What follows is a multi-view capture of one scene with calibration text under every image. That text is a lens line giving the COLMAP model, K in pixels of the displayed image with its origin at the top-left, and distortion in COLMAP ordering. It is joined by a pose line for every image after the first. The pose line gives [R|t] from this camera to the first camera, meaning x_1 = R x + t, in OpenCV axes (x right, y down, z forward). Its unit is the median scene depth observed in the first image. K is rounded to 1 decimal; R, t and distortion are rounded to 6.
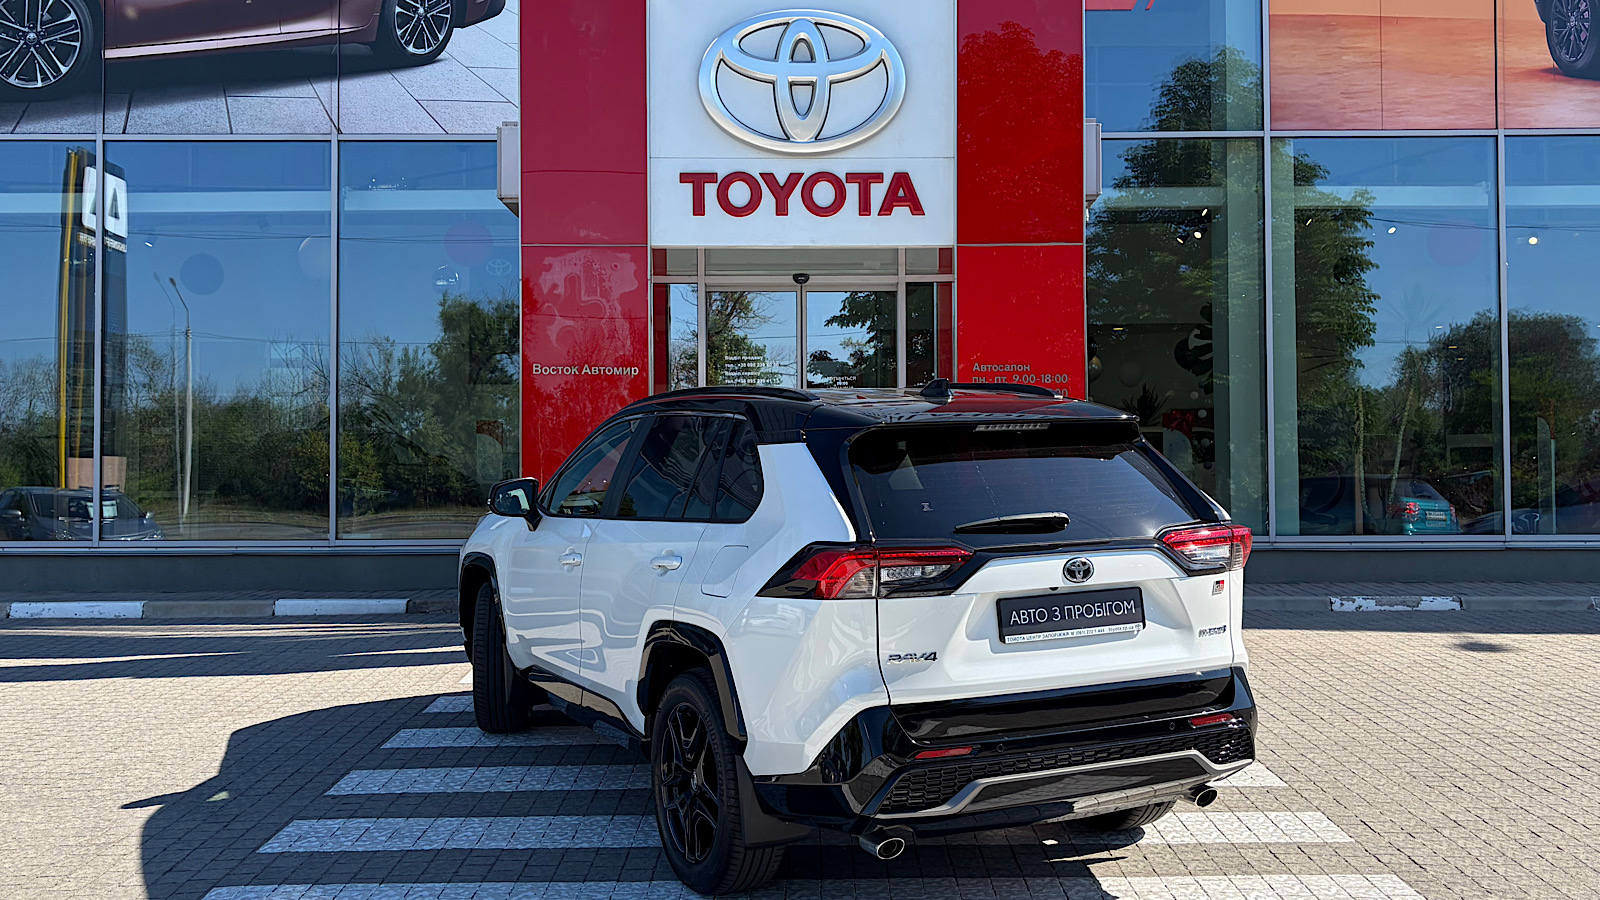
lens RADIAL K [[1311.0, 0, 821.1], [0, 1311.0, 444.1], [0, 0, 1]] dist [0.039741, -0.019067]
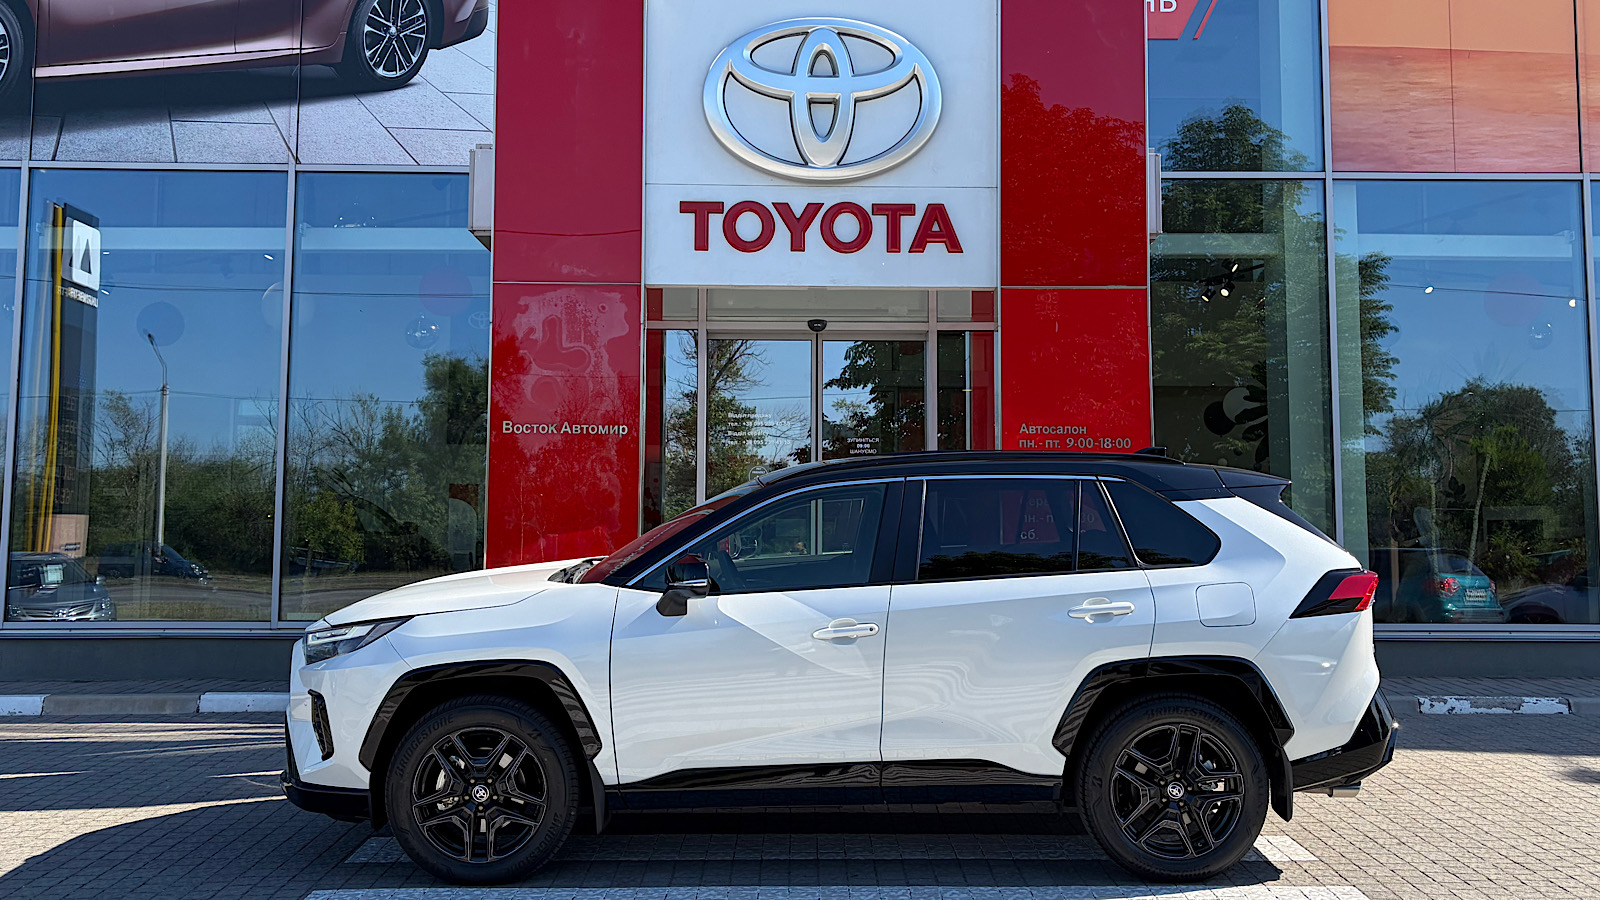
lens RADIAL K [[1304.0, 0, 827.8], [0, 1304.0, 431.4], [0, 0, 1]] dist [0.034184, -0.003648]
pose [[0.999877, 0.008594, 0.013130, -0.016583], [-0.007833, 0.998346, -0.056958, -0.006323], [-0.013598, 0.056848, 0.998290, 0.123404]]
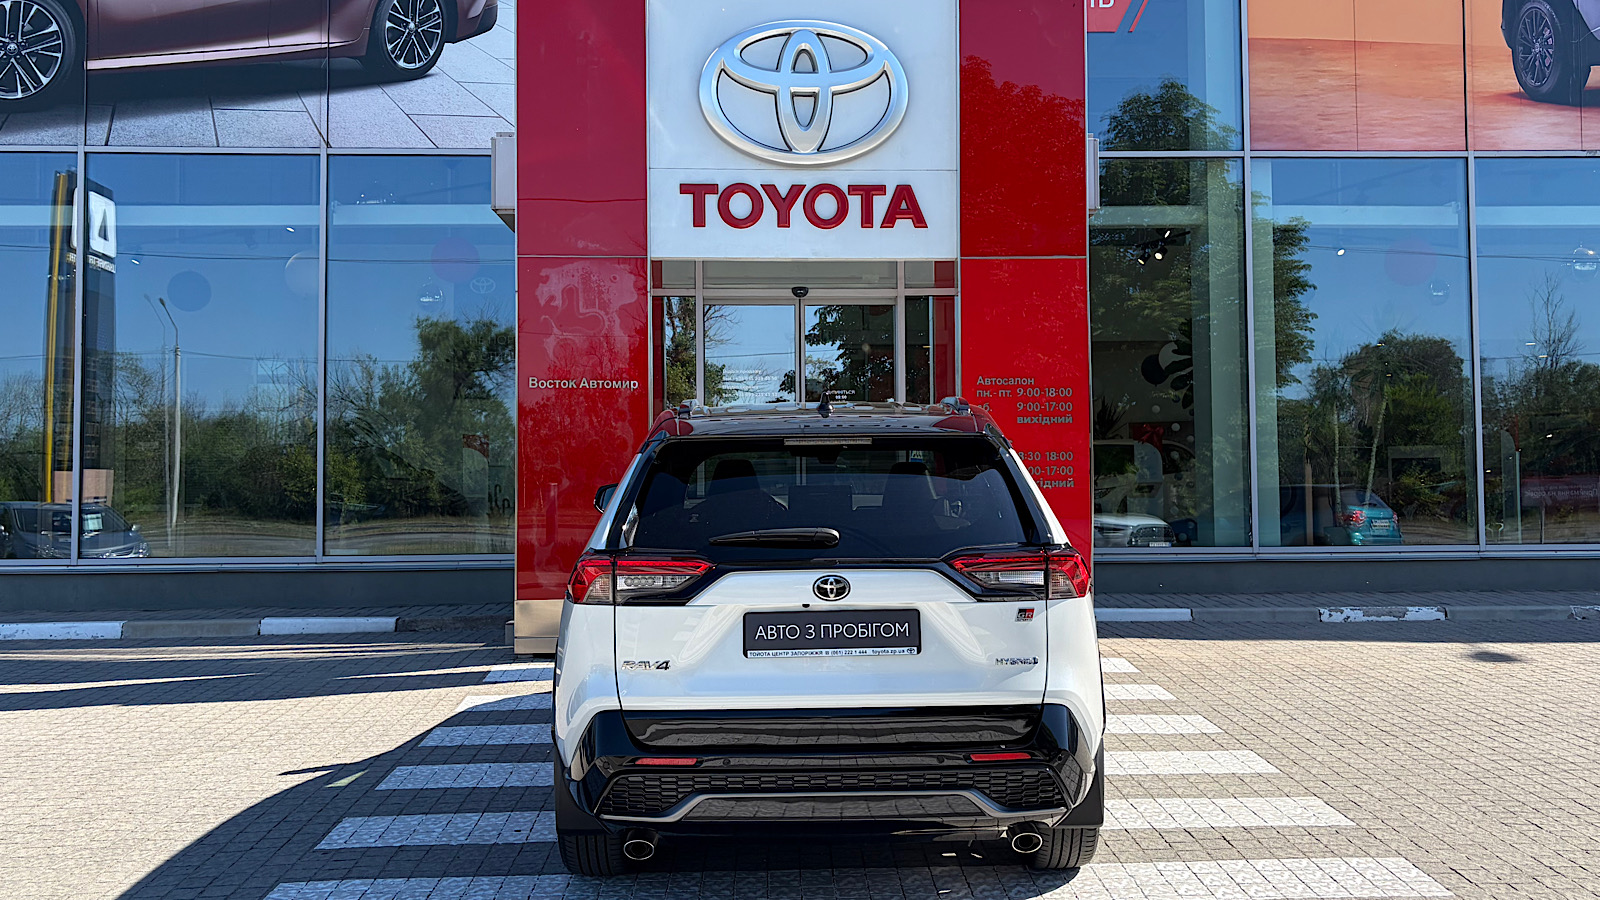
lens RADIAL K [[1220.0, 0, 822.6], [0, 1220.0, 436.5], [0, 0, 1]] dist [0.031205, -0.003488]
pose [[0.999333, -0.001854, 0.036475, -0.027926], [0.002406, 0.999883, -0.015111, -0.002299], [-0.036443, 0.015188, 0.999220, 0.067564]]
